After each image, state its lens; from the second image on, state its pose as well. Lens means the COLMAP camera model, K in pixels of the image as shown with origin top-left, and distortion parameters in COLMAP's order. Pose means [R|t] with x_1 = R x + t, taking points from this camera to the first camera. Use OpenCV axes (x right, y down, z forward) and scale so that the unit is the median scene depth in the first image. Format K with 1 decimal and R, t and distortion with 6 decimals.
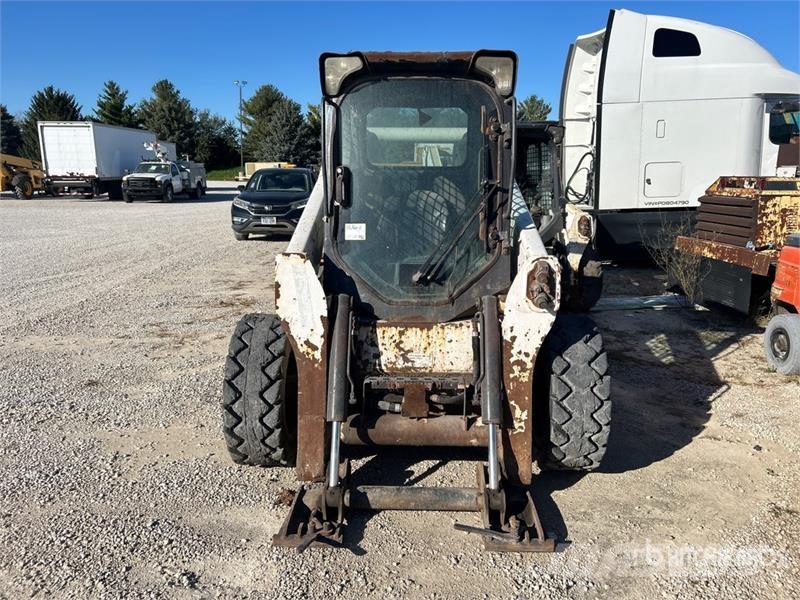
lens RADIAL K [[602.2, 0, 400.0], [0, 602.2, 300.0], [0, 0, 1]] dist [0.073881, -0.100714]
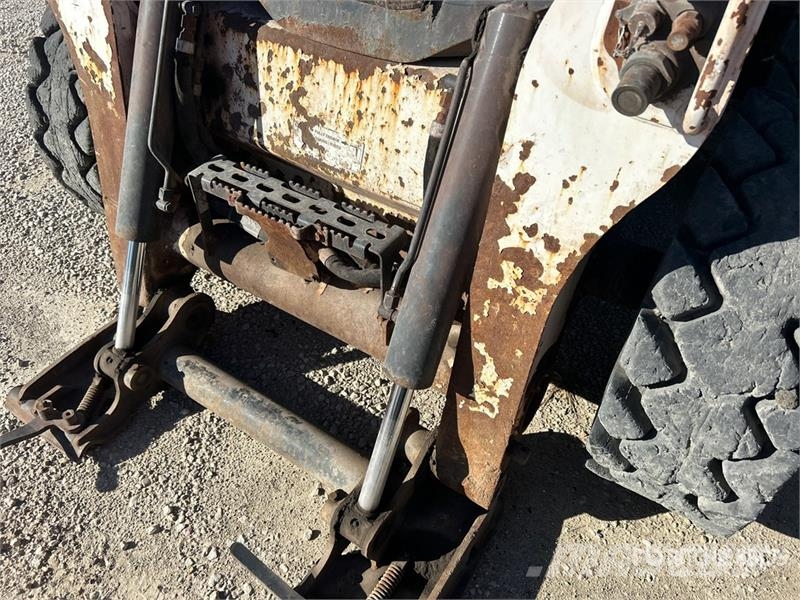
lens RADIAL K [[606.5, 0, 390.7], [0, 606.5, 293.9], [0, 0, 1]] dist [0.079882, -0.107800]
pose [[0.842991, 0.367893, -0.392455, 0.263365], [-0.106688, 0.829419, 0.548344, -0.047780], [0.527241, -0.420379, 0.738443, 0.696206]]
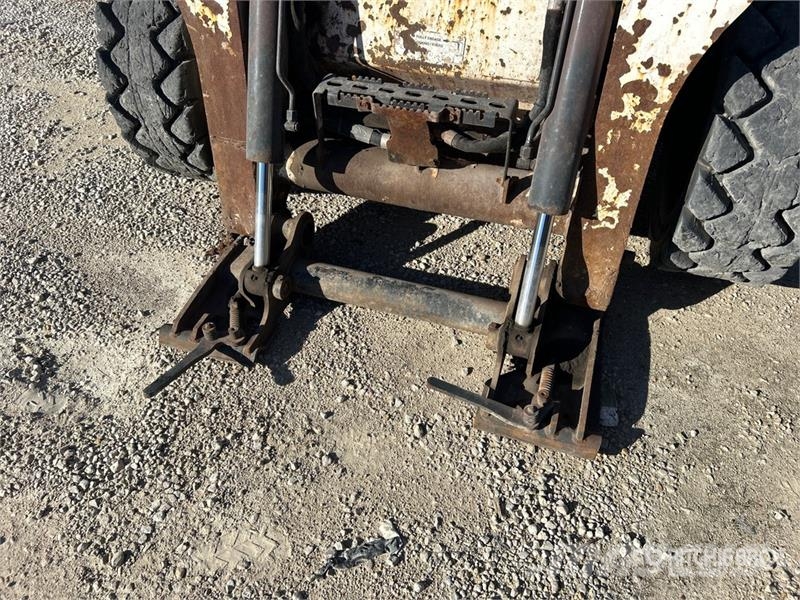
lens RADIAL K [[607.6, 0, 404.1], [0, 607.6, 292.6], [0, 0, 1]] dist [0.047162, -0.048026]
pose [[0.957821, 0.188181, -0.217181, 0.153501], [-0.027829, 0.812952, 0.581666, -0.026184], [0.286016, -0.551087, 0.783899, 0.512455]]
